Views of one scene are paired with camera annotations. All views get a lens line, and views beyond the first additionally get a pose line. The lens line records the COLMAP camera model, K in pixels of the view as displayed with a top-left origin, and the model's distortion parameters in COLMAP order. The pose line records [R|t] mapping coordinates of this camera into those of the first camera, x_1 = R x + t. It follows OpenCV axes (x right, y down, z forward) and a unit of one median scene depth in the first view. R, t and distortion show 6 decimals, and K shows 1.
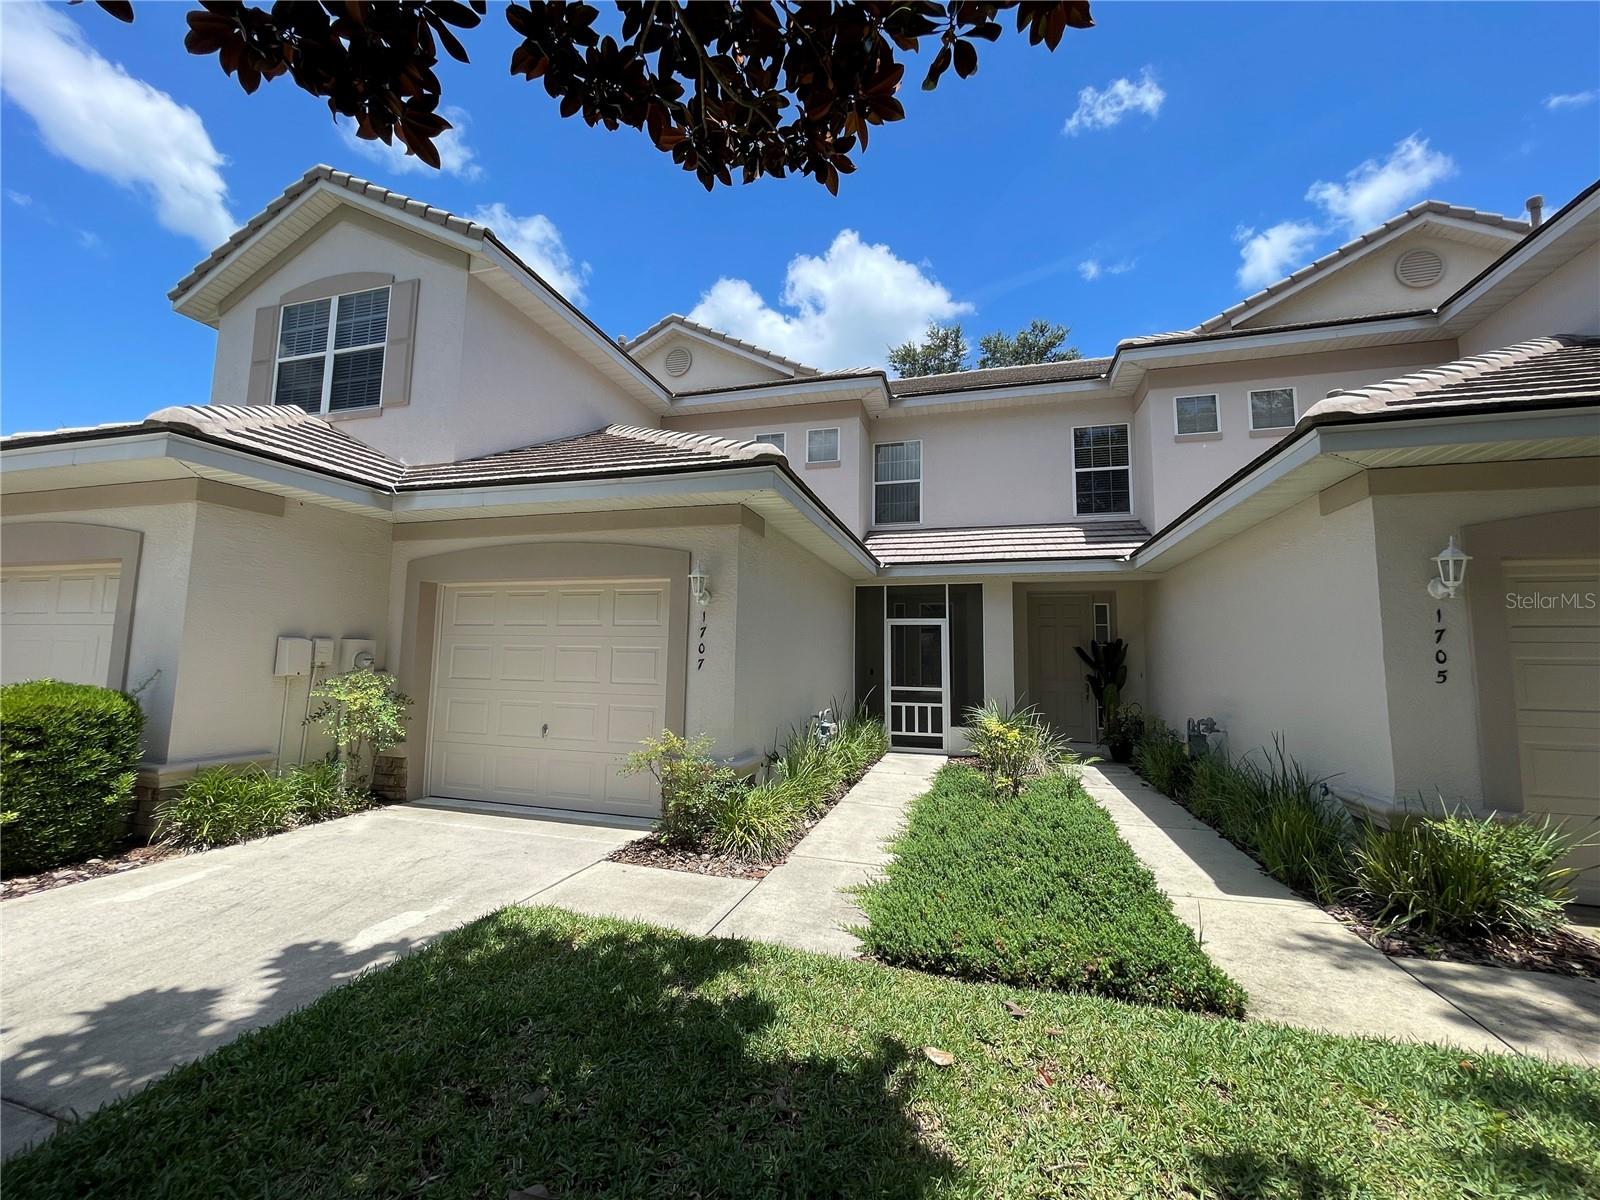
lens RADIAL K [[639.0, 0, 791.3], [0, 639.0, 592.0], [0, 0, 1]] dist [0.003090, -0.000813]
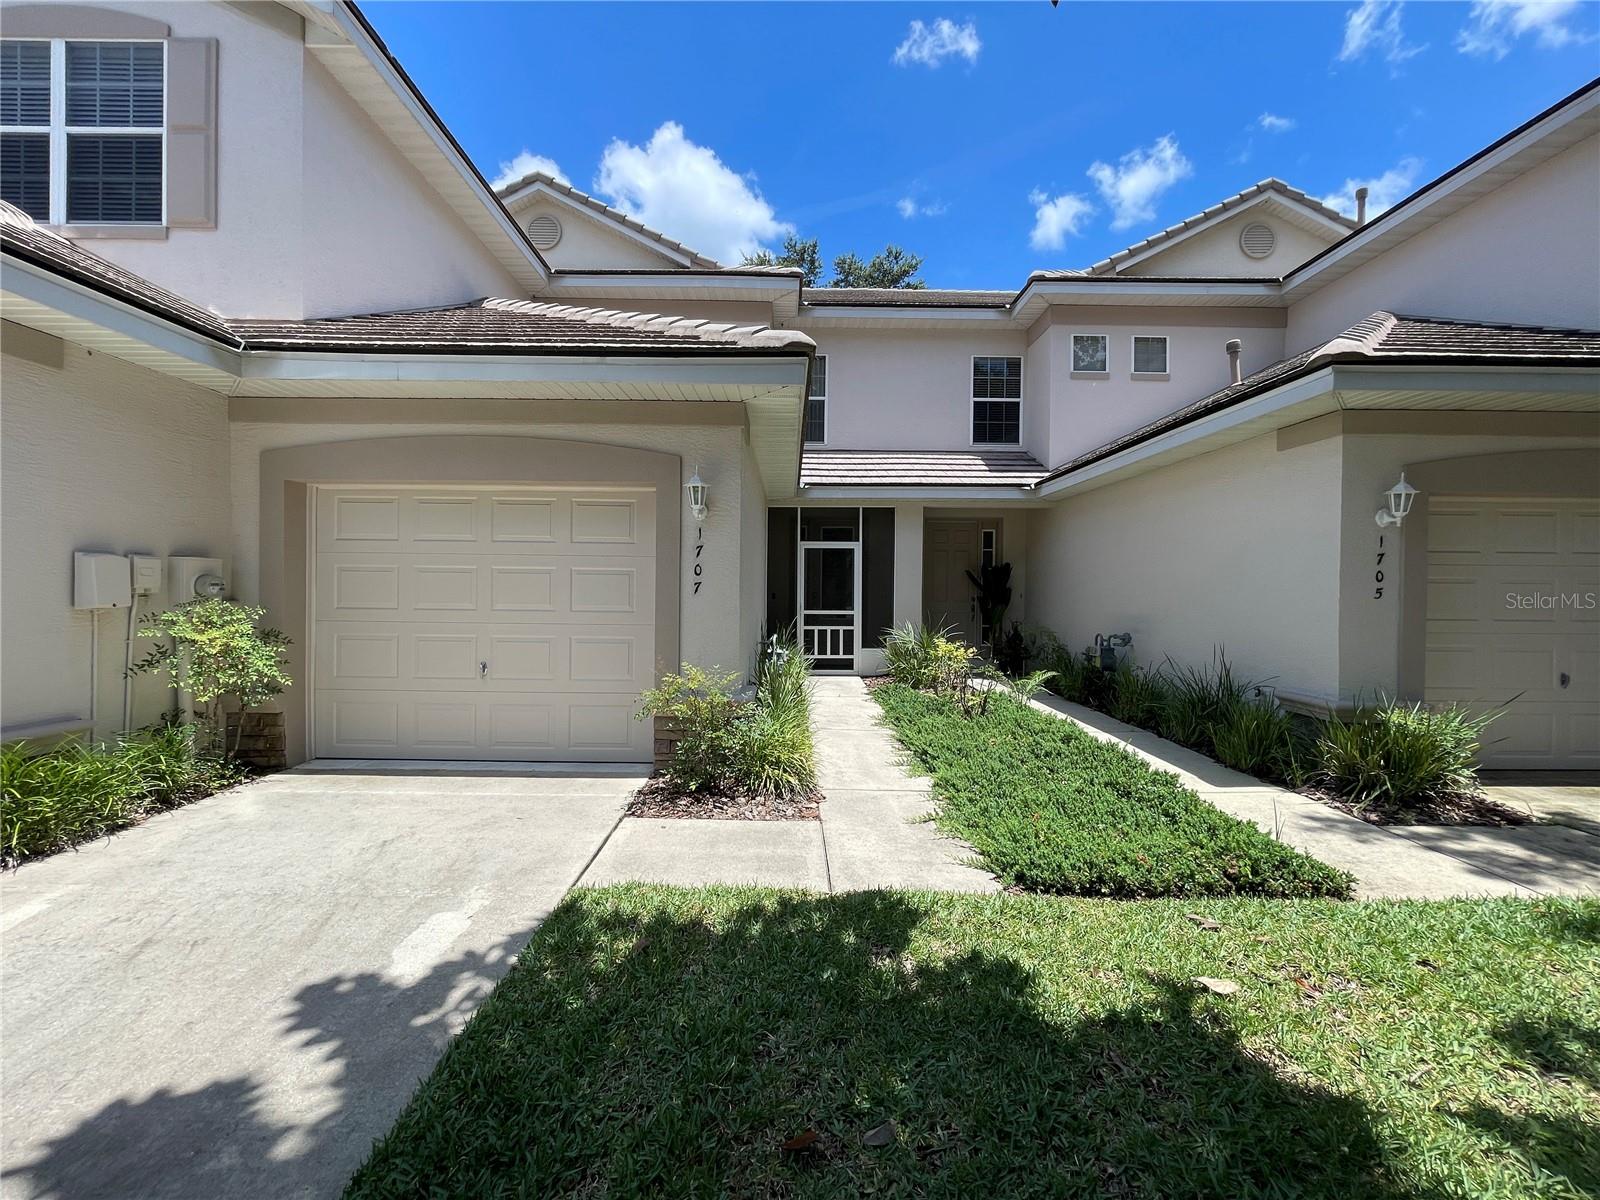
lens RADIAL K [[639.0, 0, 790.8], [0, 639.0, 591.3], [0, 0, 1]] dist [0.003090, -0.000813]
pose [[0.959138, -0.008058, 0.282824, -0.225547], [-0.024528, 0.993463, 0.111486, 0.015052], [-0.281873, -0.113868, 0.952671, 0.114522]]
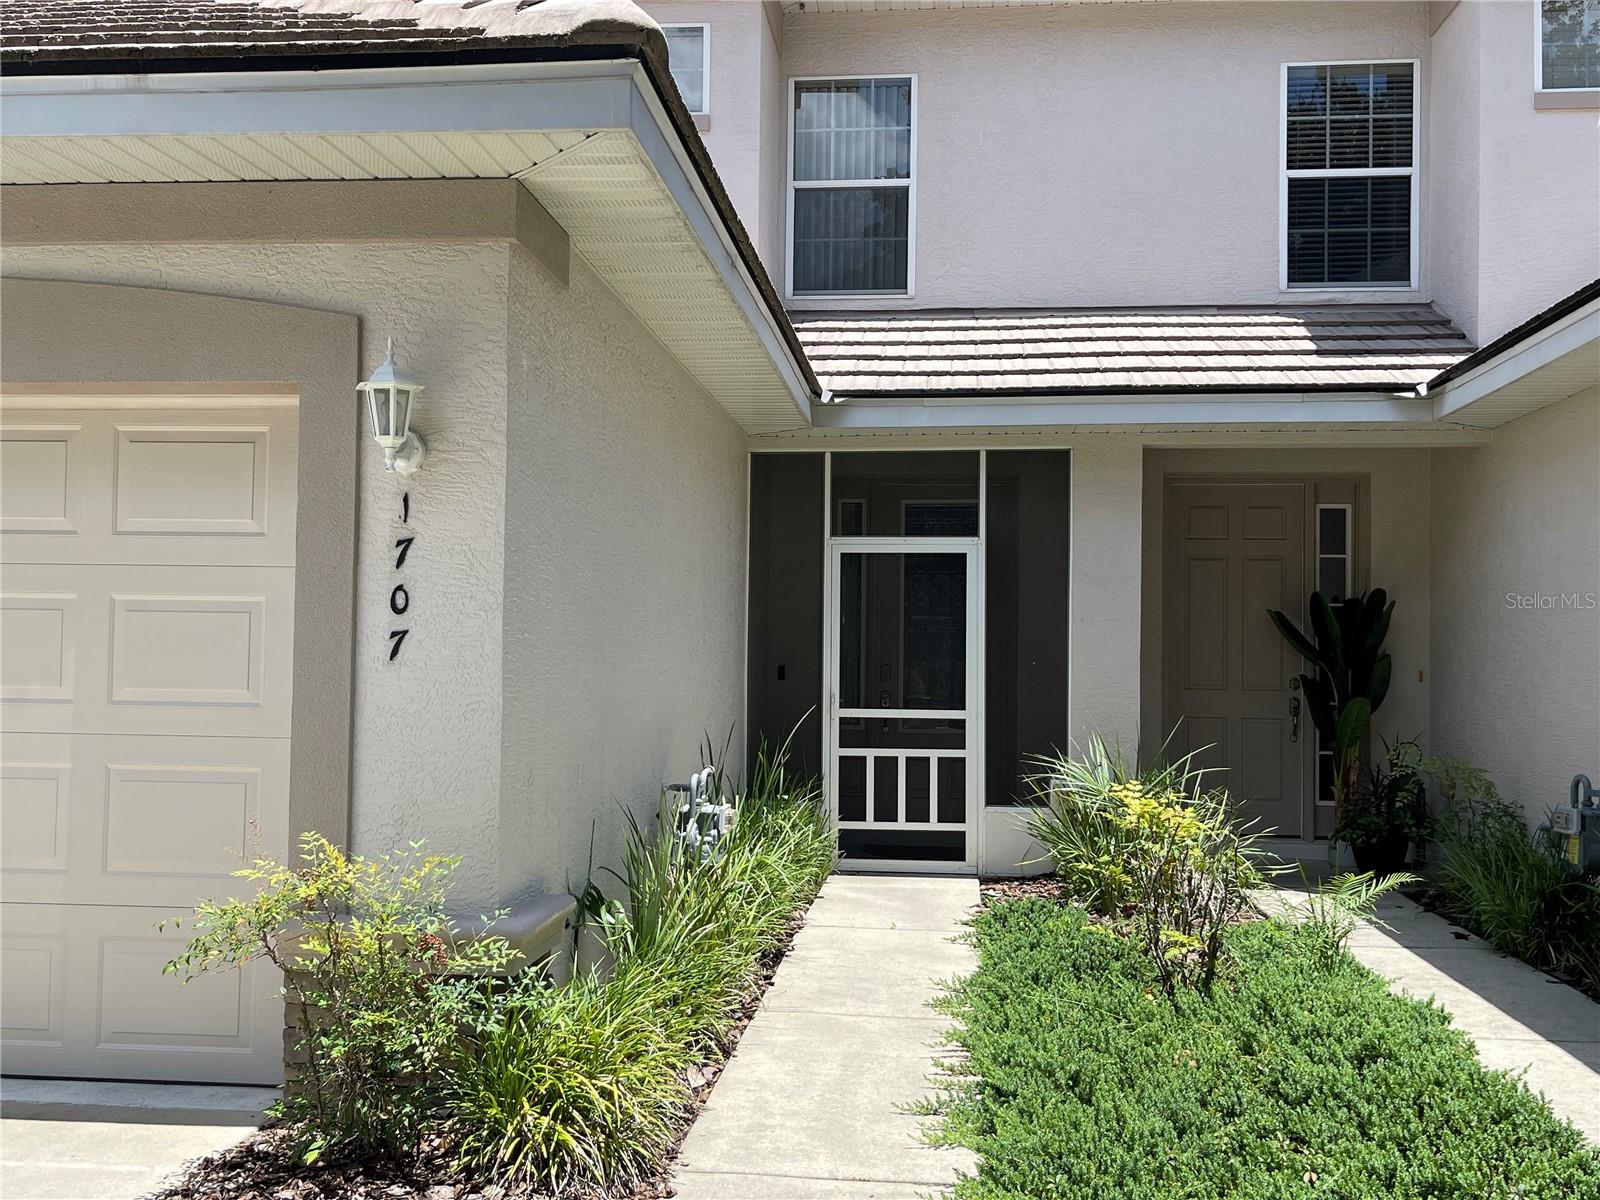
lens RADIAL K [[1557.4, 0, 800.0], [0, 1557.4, 606.9], [0, 0, 1]] dist [0.028806, 0.000000]
pose [[0.982807, 0.001332, 0.184633, -0.071009], [-0.015512, 0.997035, 0.075376, 0.021632], [-0.183985, -0.076944, 0.979913, 0.113400]]
